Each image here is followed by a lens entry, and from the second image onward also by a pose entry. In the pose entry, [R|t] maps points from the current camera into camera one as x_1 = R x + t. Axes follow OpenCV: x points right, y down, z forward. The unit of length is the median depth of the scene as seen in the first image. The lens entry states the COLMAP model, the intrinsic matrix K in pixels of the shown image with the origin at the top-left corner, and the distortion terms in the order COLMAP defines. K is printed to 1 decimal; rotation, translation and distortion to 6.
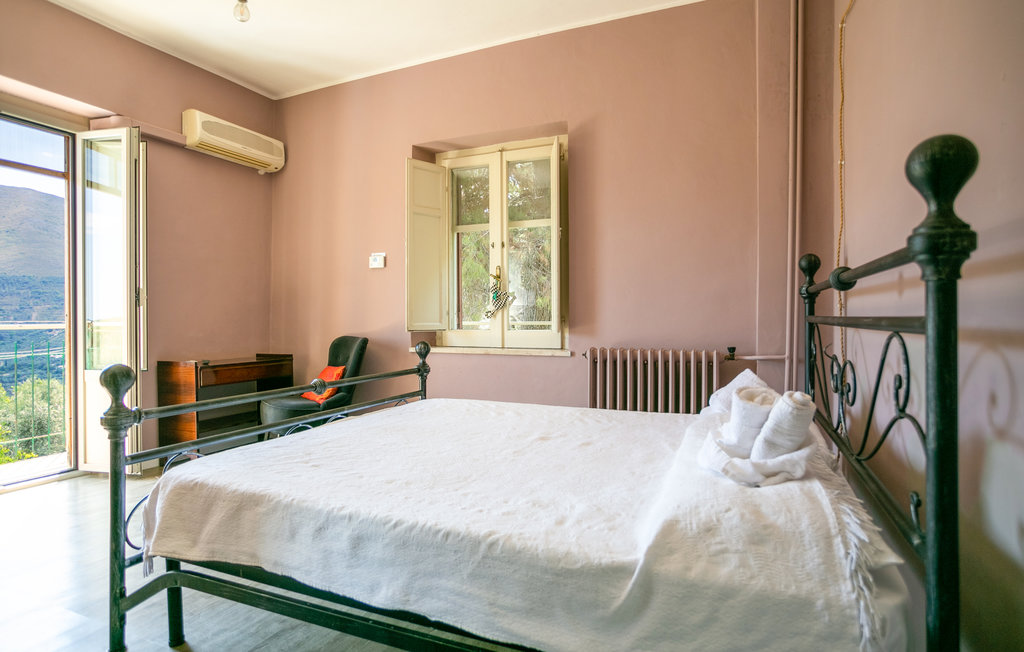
lens RADIAL K [[537.5, 0, 508.2], [0, 537.5, 325.3], [0, 0, 1]] dist [-0.003383, -0.000379]
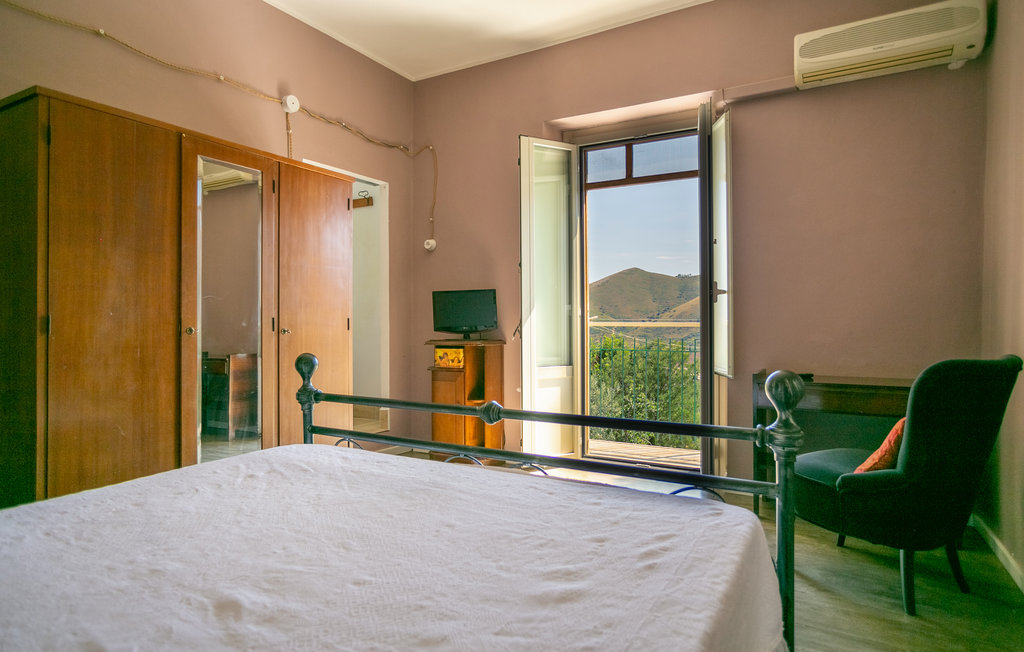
lens RADIAL K [[612.1, 0, 511.4], [0, 612.1, 322.1], [0, 0, 1]] dist [0.006458, 0.001378]
pose [[-0.106592, 0.007079, -0.994278, 0.337428], [-0.004085, 0.999963, 0.007557, -0.011526], [0.994294, 0.004867, -0.106559, 0.777579]]
